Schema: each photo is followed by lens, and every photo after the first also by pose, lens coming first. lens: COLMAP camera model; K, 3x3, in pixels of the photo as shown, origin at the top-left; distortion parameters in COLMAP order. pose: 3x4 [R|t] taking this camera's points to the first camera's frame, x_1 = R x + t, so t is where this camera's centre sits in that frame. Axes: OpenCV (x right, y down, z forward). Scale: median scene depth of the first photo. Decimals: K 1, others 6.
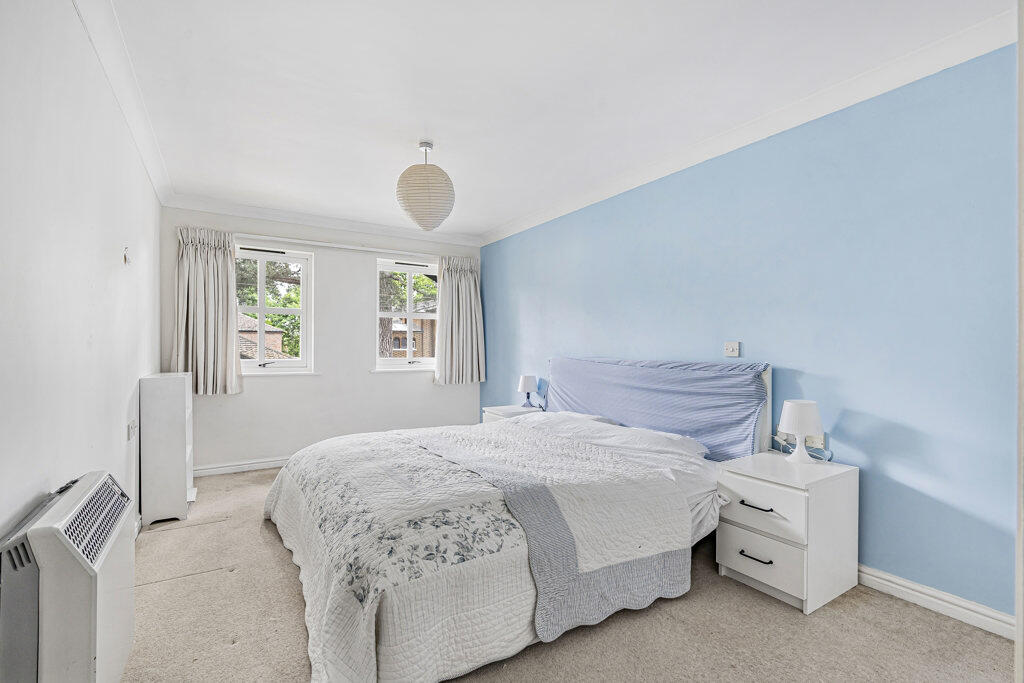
lens RADIAL K [[468.2, 0, 514.9], [0, 468.2, 343.0], [0, 0, 1]] dist [-0.000826, 0.000098]
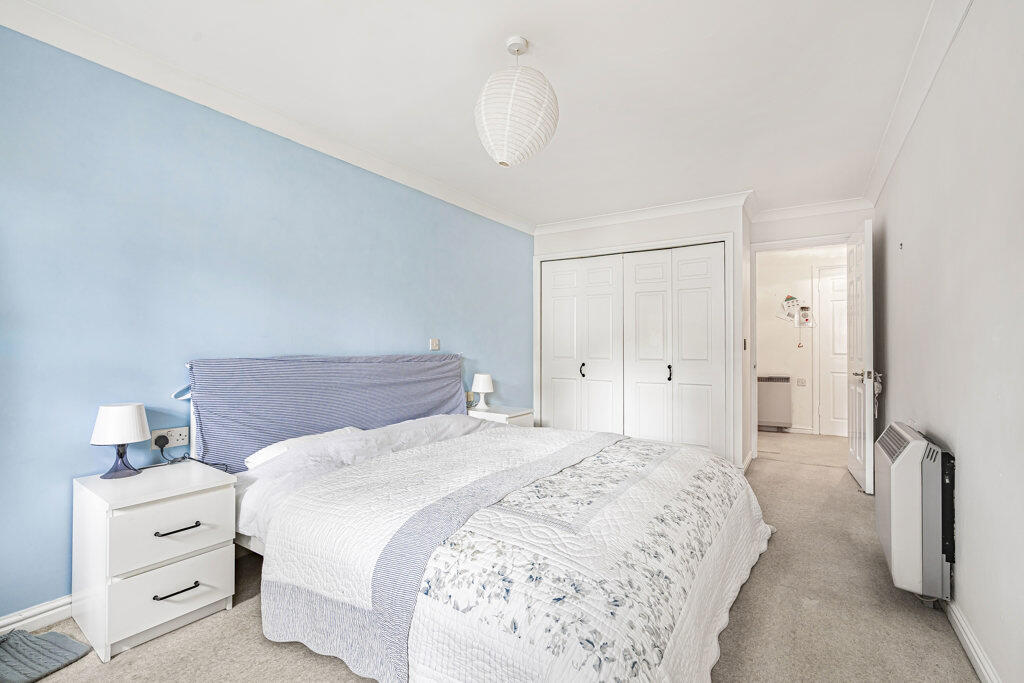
lens RADIAL K [[468.2, 0, 514.9], [0, 468.2, 343.0], [0, 0, 1]] dist [-0.000826, 0.000098]
pose [[-0.421418, -0.001922, 0.906864, -0.832258], [-0.012475, 0.999915, -0.003679, 0.011292], [-0.906781, -0.012864, -0.421407, 1.329225]]
